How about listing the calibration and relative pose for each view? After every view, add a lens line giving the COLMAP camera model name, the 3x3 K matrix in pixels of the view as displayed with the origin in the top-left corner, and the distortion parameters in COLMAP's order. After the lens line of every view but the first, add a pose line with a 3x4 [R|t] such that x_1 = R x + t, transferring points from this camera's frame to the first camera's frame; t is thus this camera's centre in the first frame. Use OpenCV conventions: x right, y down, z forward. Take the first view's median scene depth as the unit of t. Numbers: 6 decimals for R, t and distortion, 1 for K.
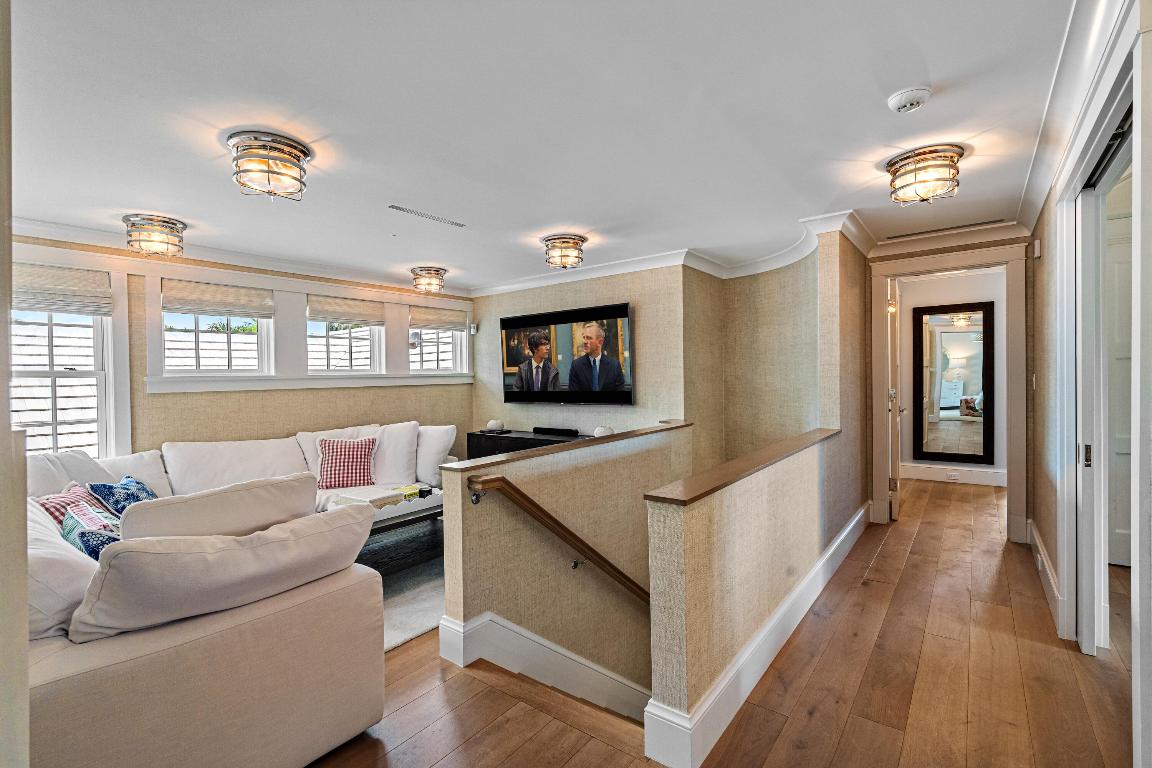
lens RADIAL K [[519.0, 0, 558.4], [0, 519.0, 380.1], [0, 0, 1]] dist [0.003658, 0.000432]
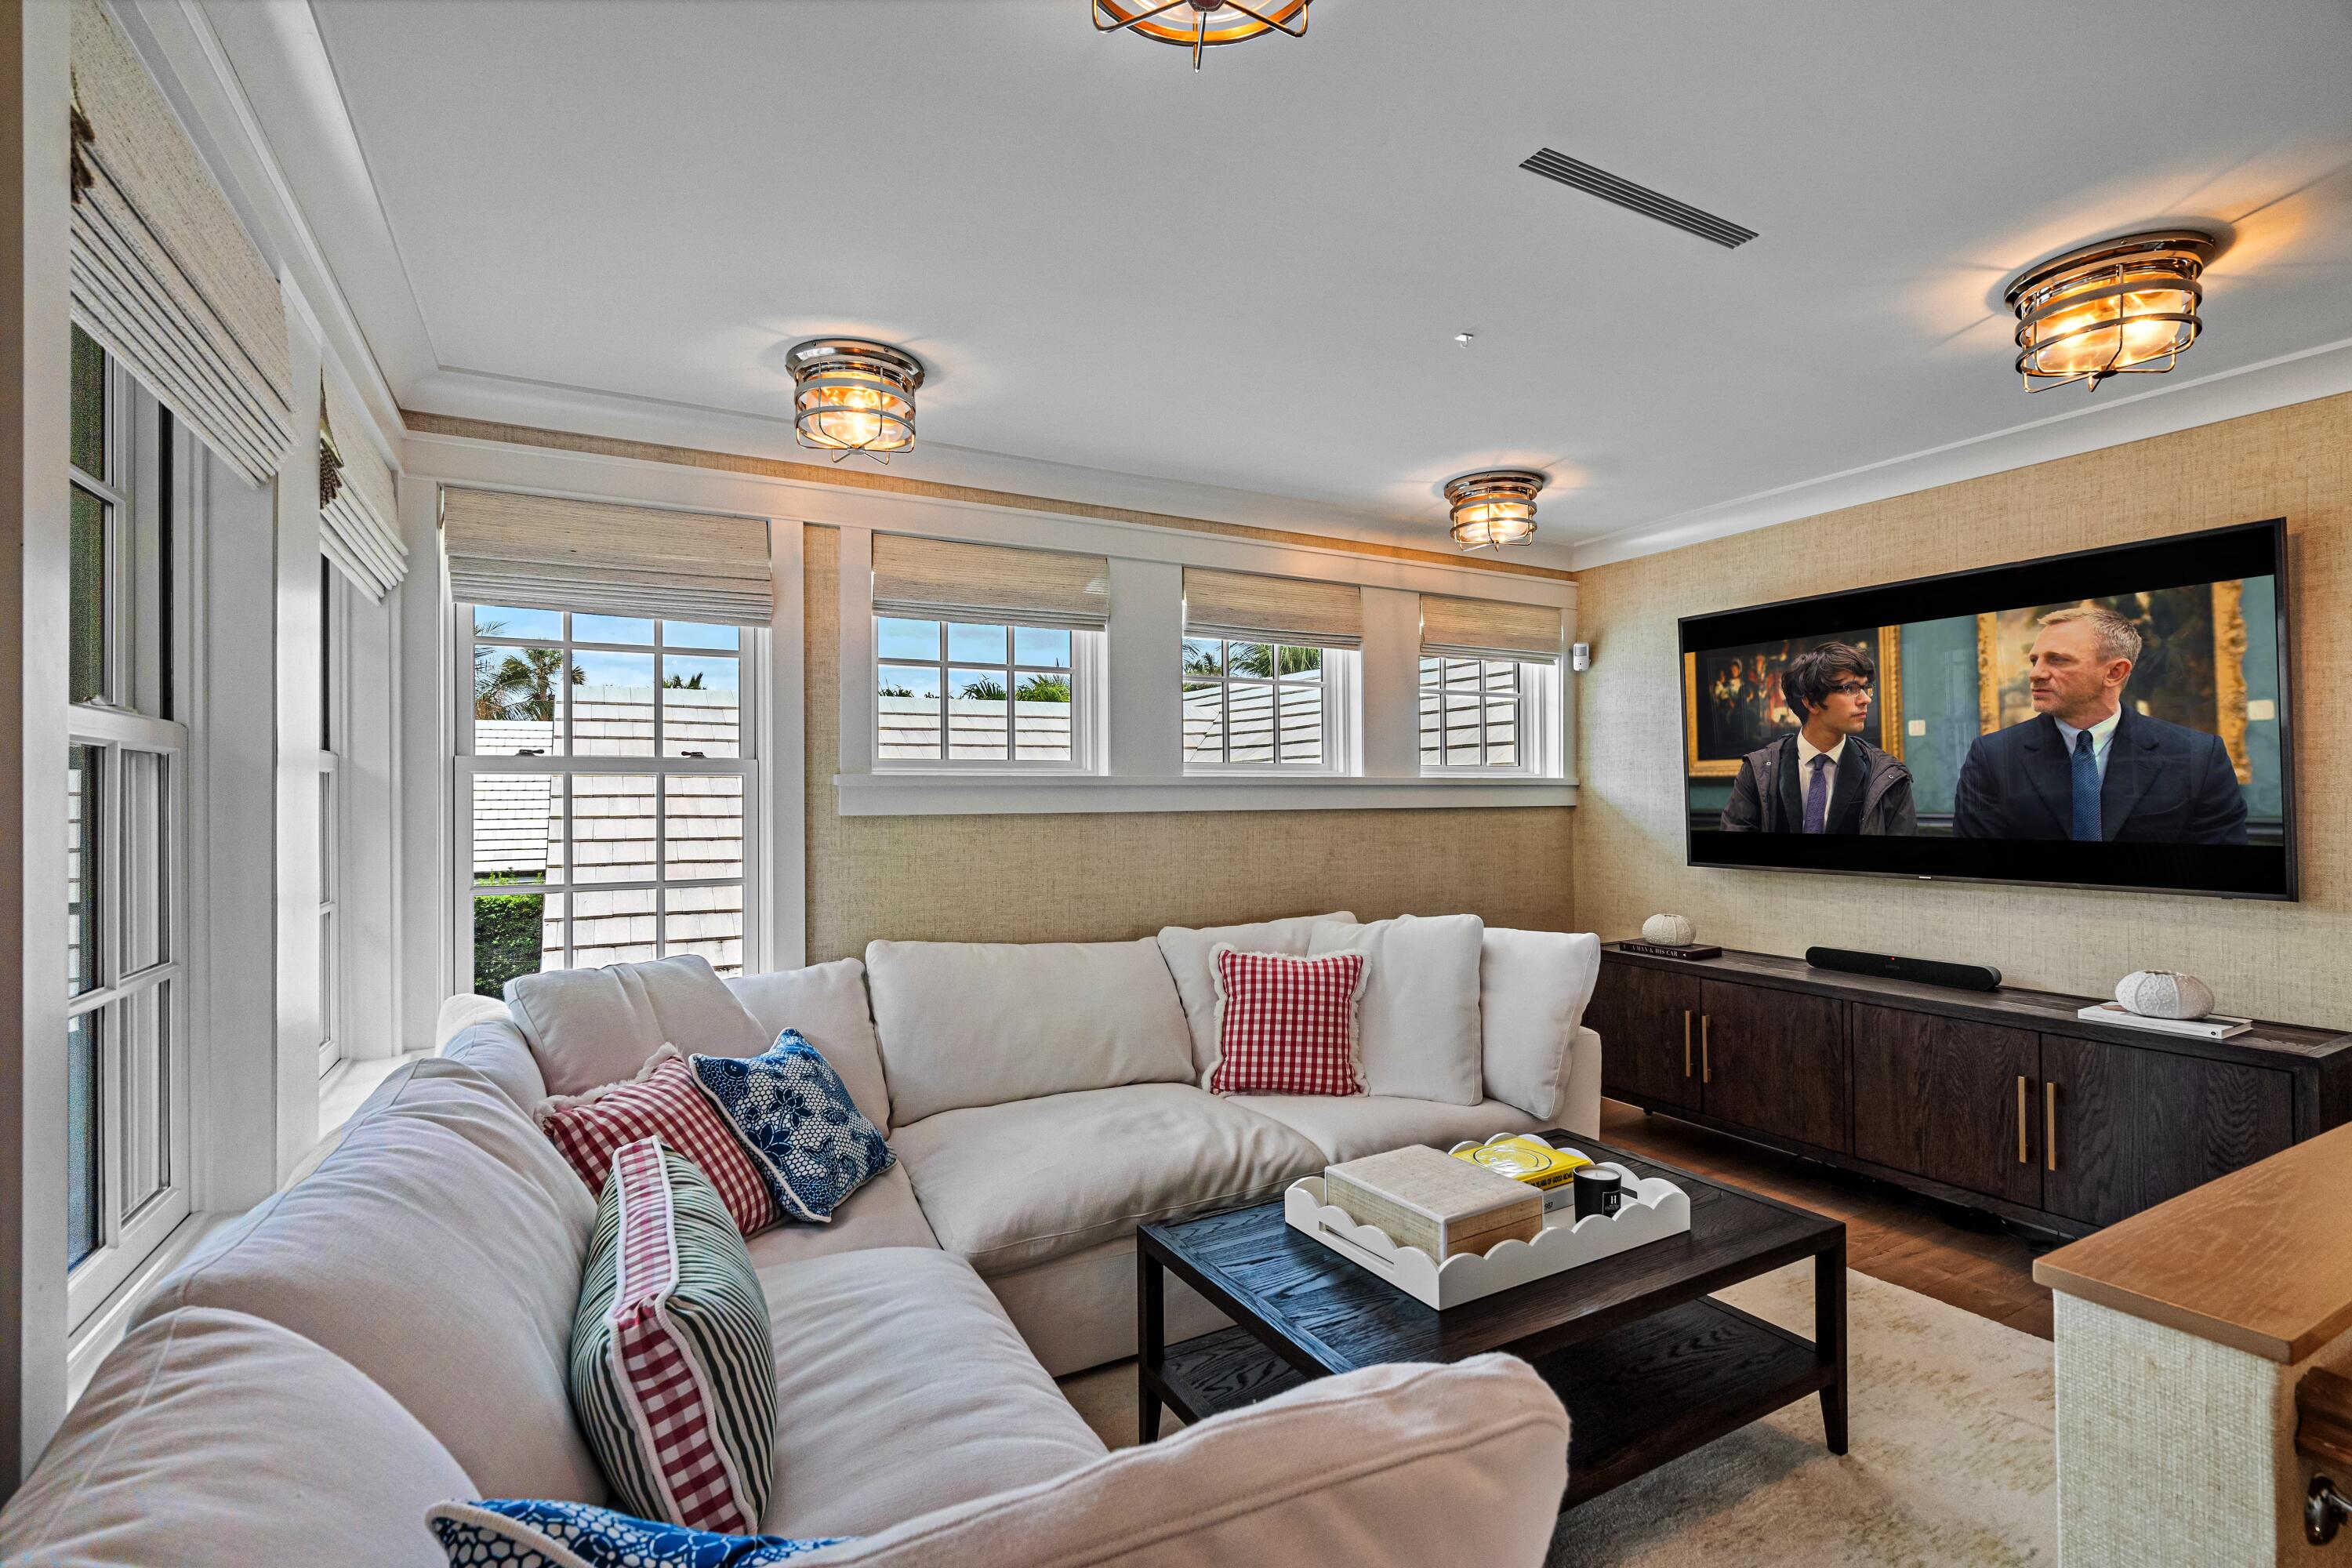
lens RADIAL K [[1068.9, 0, 1143.8], [0, 1068.9, 794.3], [0, 0, 1]] dist [-0.002516, 0.000196]
pose [[0.911543, 0.015379, -0.410916, -0.170795], [-0.016240, 0.999867, 0.001395, 0.002468], [0.410883, 0.005402, 0.911672, 0.249294]]
